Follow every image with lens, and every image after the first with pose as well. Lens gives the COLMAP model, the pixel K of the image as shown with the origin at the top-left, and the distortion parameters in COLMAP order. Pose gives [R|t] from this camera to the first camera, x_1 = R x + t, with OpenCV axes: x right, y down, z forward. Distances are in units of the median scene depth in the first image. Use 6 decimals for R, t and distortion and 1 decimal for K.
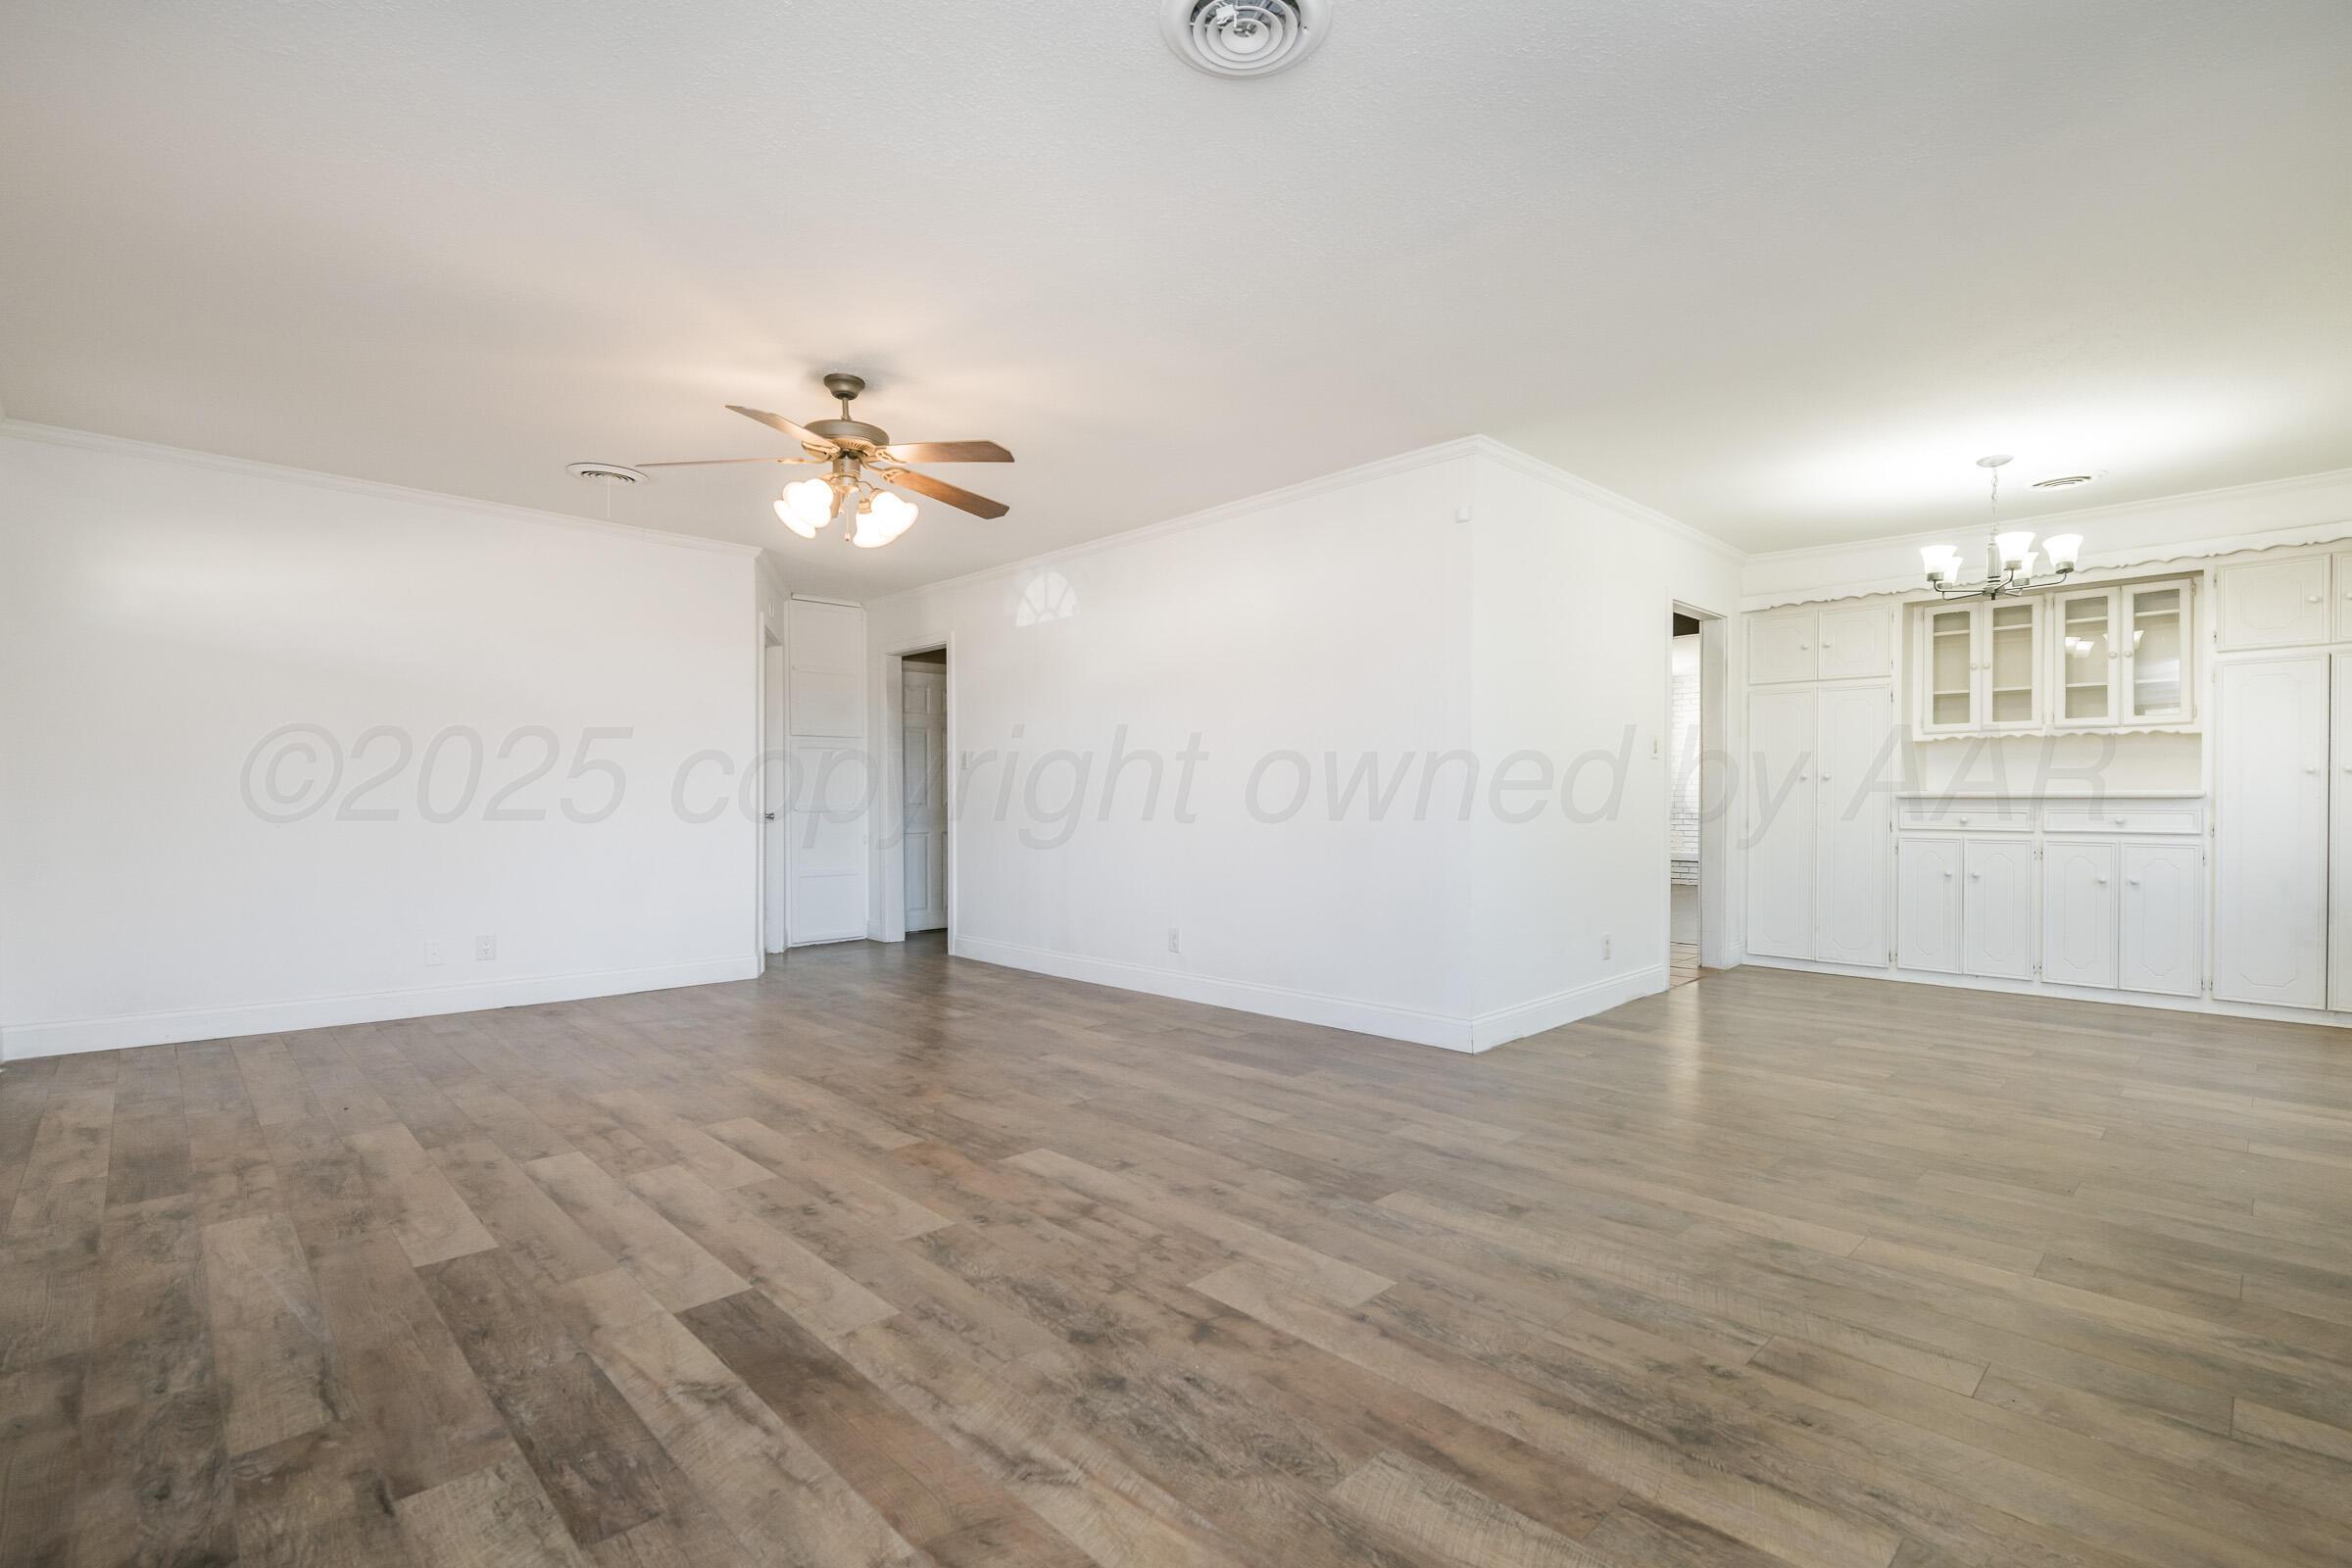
lens RADIAL K [[1066.8, 0, 1178.9], [0, 1066.8, 808.8], [0, 0, 1]] dist [0.001743, -0.000171]
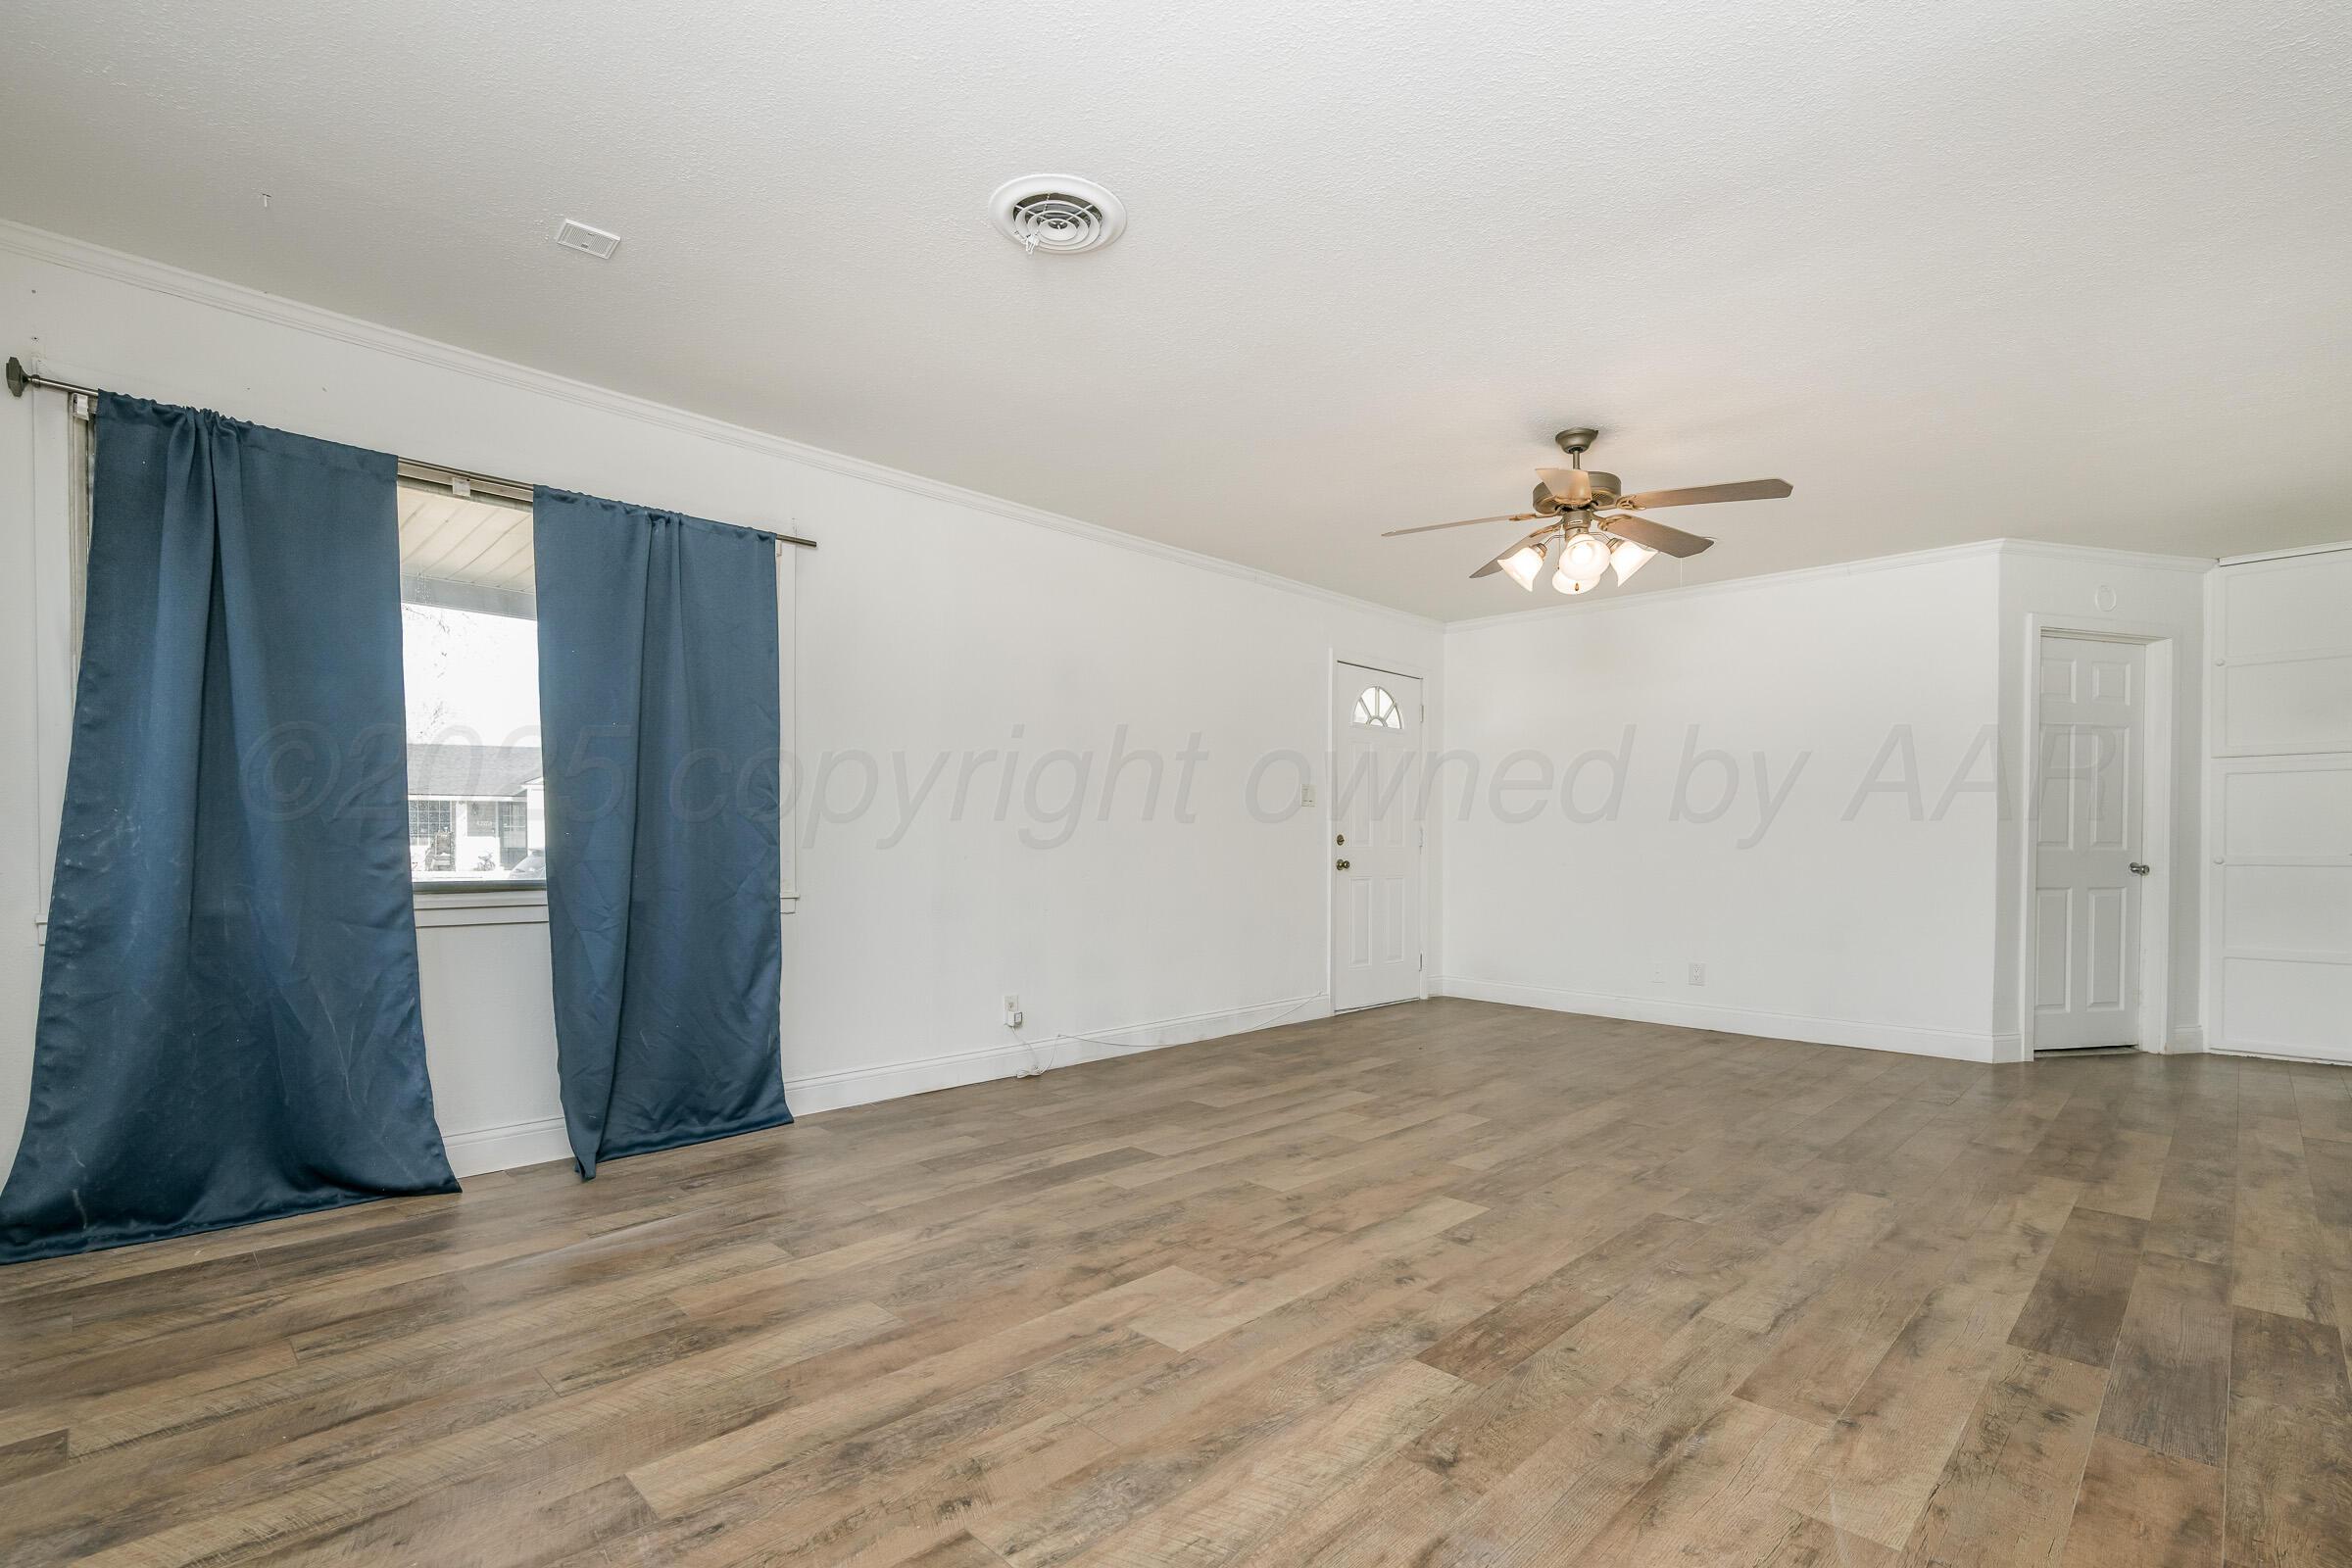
lens RADIAL K [[1066.8, 0, 1178.9], [0, 1066.8, 808.8], [0, 0, 1]] dist [0.001743, -0.000171]
pose [[0.025413, -0.033419, -0.999118, 0.984641], [-0.011852, 0.999361, -0.033728, -0.007051], [0.999607, 0.012699, 0.025000, 0.812836]]
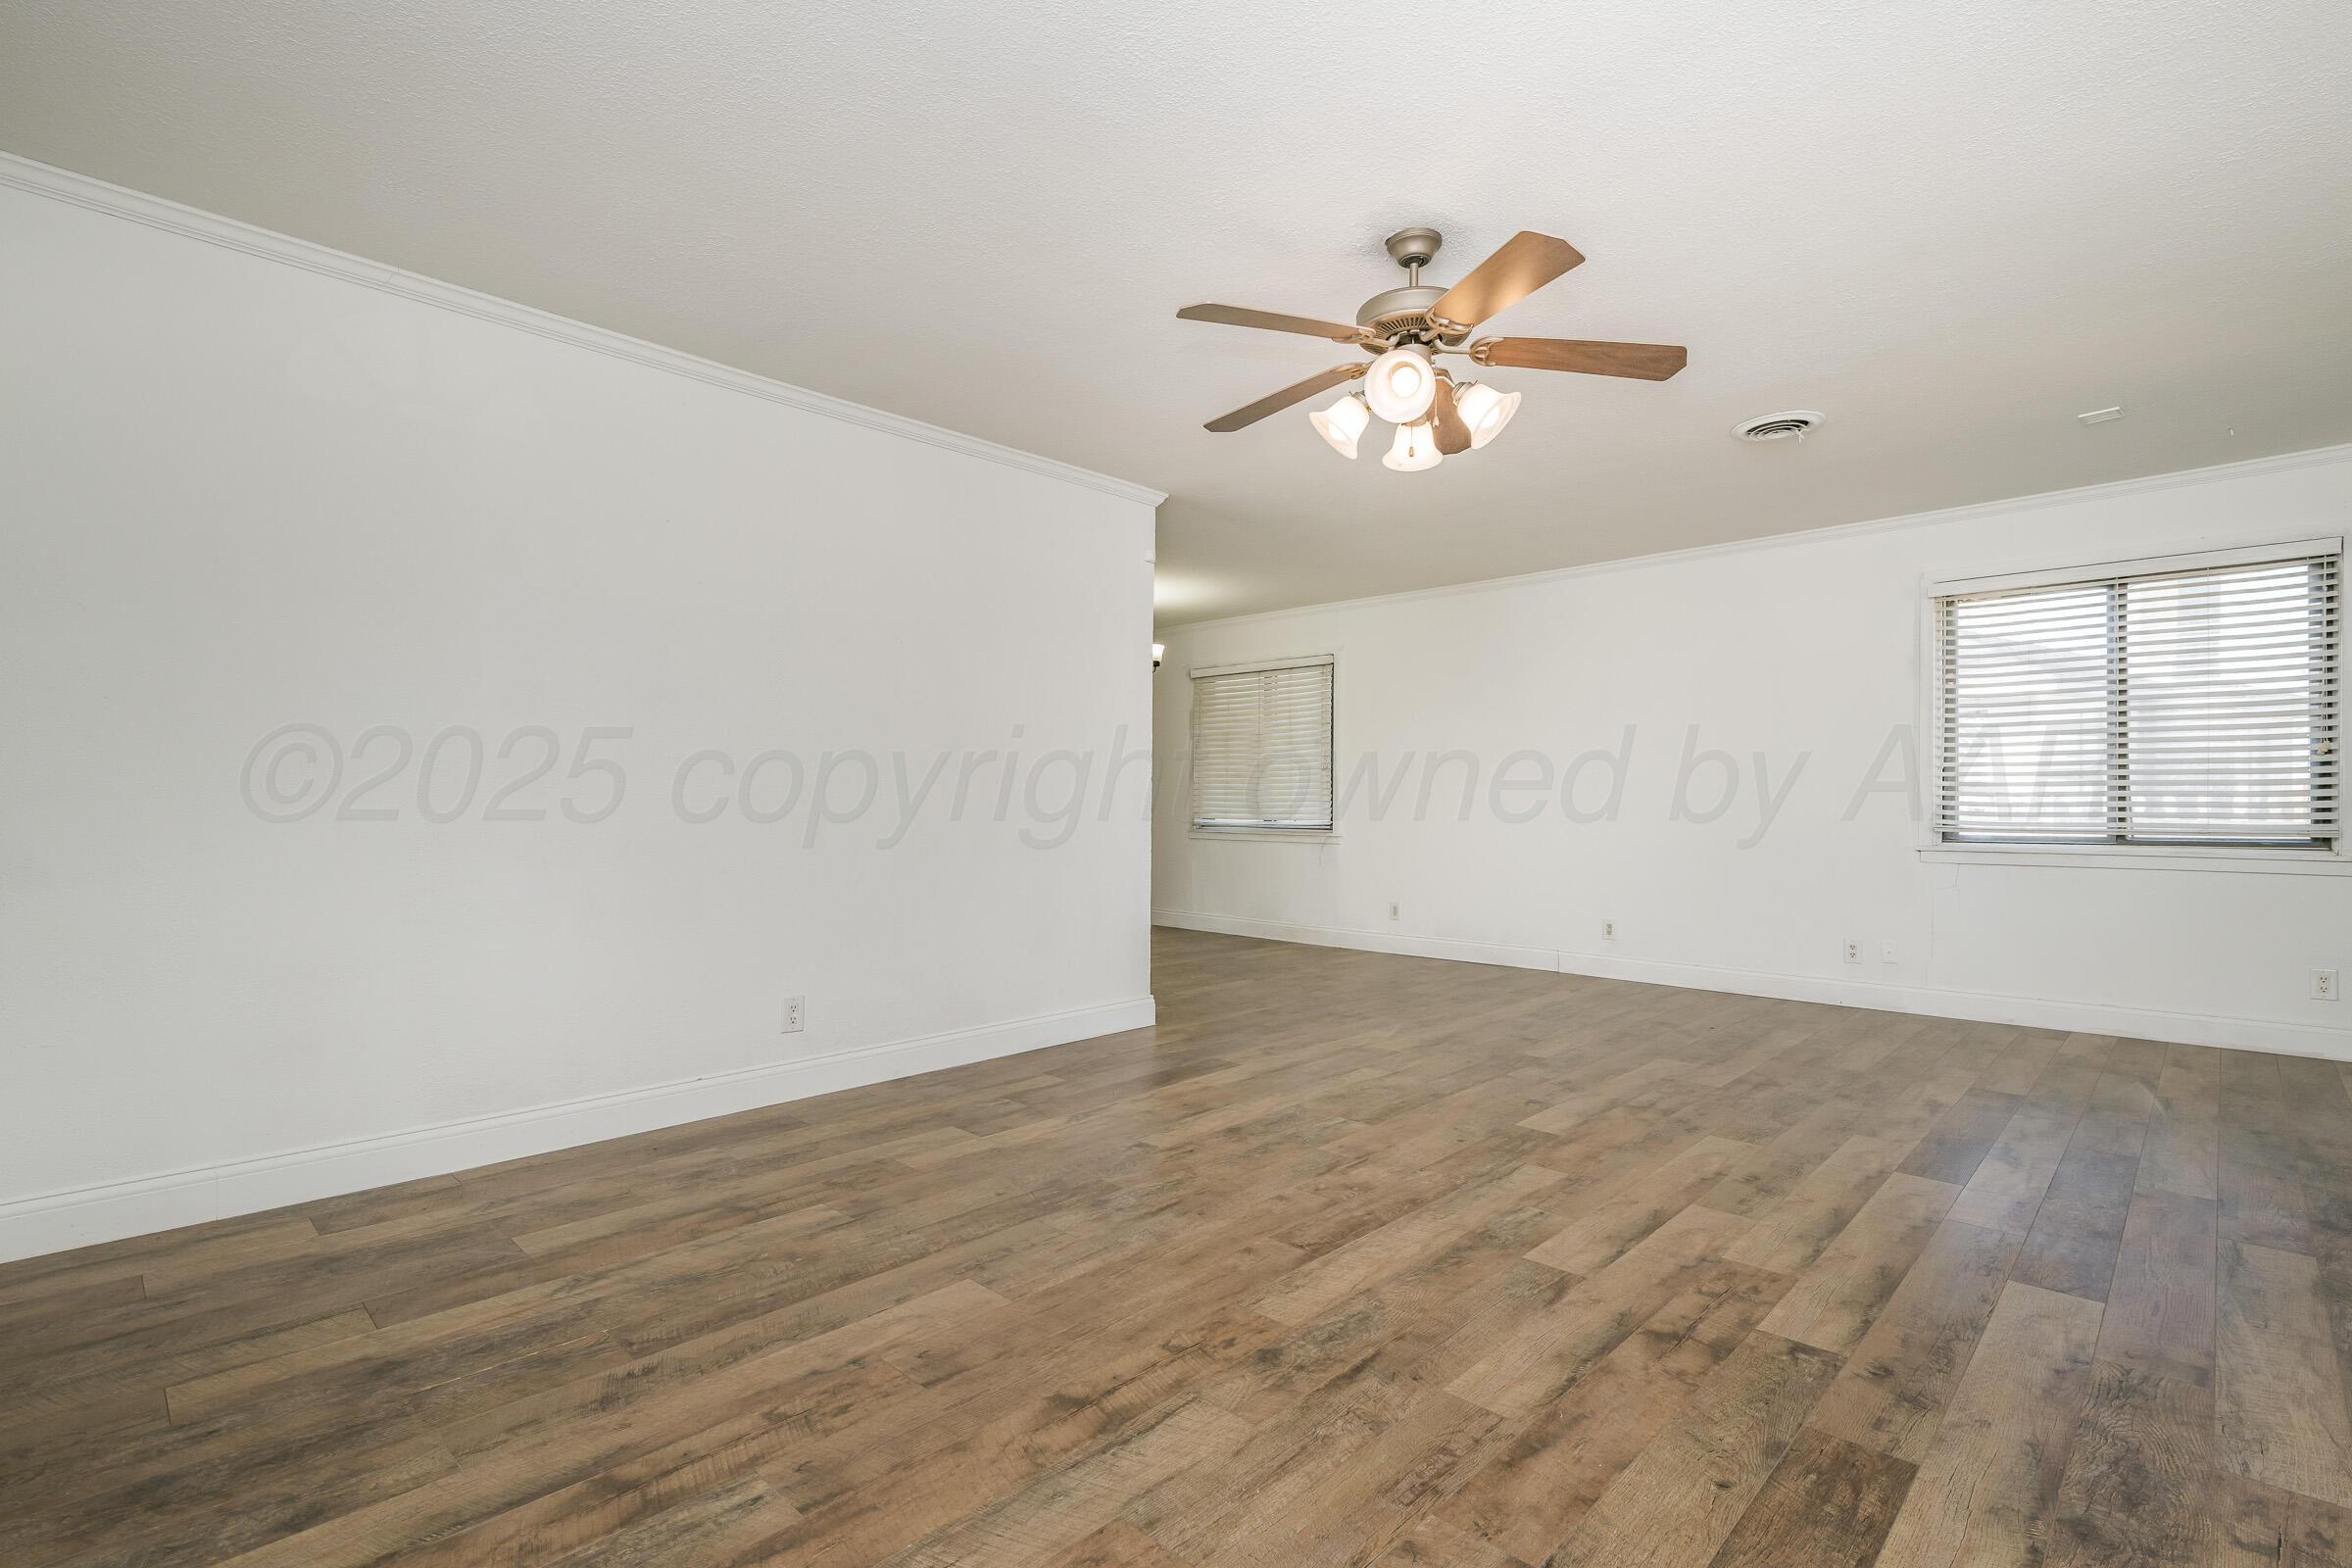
lens RADIAL K [[1066.8, 0, 1178.9], [0, 1066.8, 808.8], [0, 0, 1]] dist [0.001743, -0.000171]
pose [[-0.027258, -0.003442, 0.999623, -1.441258], [0.004883, 0.999982, 0.003576, -0.018720], [-0.999617, 0.004979, -0.027240, 1.619847]]
